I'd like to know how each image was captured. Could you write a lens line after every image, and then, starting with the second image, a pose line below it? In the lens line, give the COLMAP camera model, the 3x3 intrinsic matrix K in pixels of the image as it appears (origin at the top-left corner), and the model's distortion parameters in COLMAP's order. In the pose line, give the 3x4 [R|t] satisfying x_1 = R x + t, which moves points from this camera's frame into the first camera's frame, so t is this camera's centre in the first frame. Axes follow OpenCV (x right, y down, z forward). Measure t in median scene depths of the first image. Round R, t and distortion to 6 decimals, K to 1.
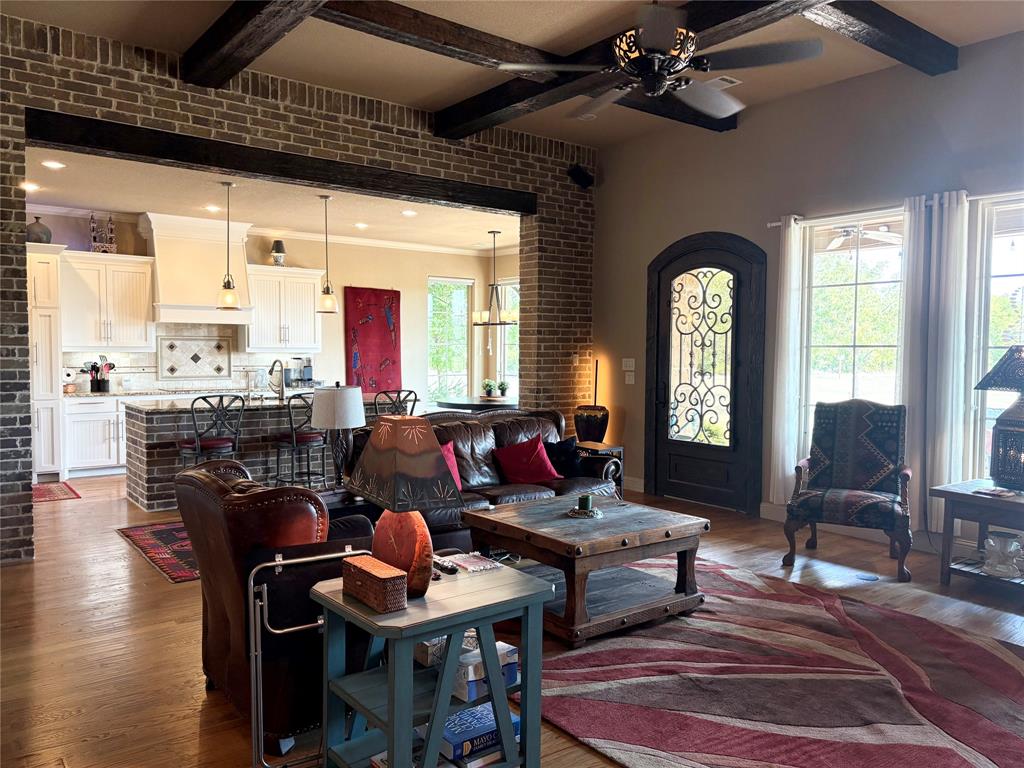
lens RADIAL K [[771.5, 0, 511.5], [0, 771.5, 386.2], [0, 0, 1]] dist [0.066764, 0.005063]
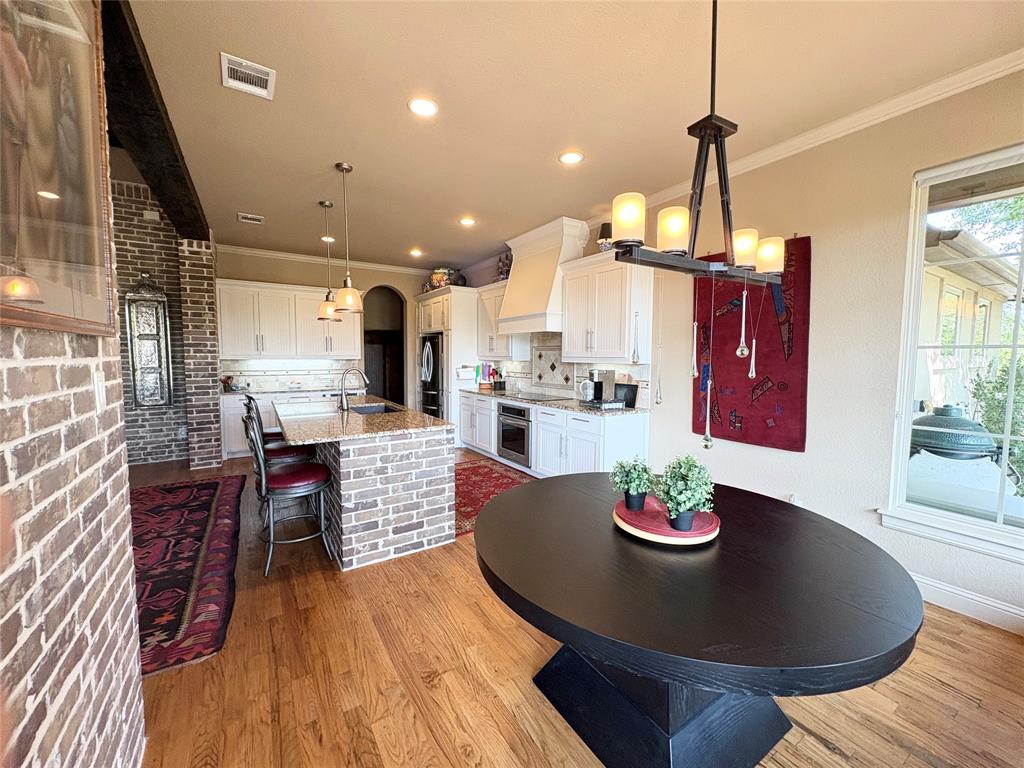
lens RADIAL K [[408.5, 0, 513.1], [0, 408.5, 382.6], [0, 0, 1]] dist [-0.000087, -0.000071]
pose [[-0.084738, 0.062746, -0.994426, 0.147768], [-0.050198, 0.996479, 0.067153, -0.049931], [0.995138, 0.055608, -0.081290, 1.008367]]
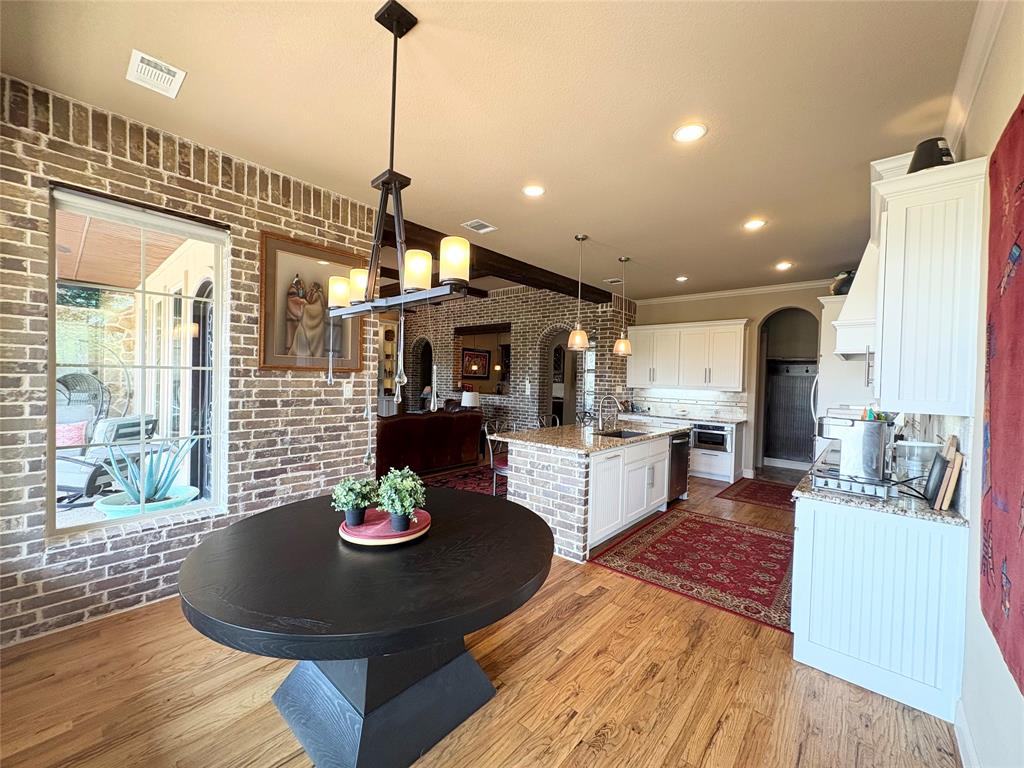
lens RADIAL K [[408.5, 0, 510.9], [0, 408.5, 384.5], [0, 0, 1]] dist [-0.000087, -0.000071]
pose [[-0.983153, -0.026785, -0.180810, -0.002904], [-0.038300, 0.997433, 0.060498, -0.062529], [0.178725, 0.066404, -0.981656, 1.203404]]
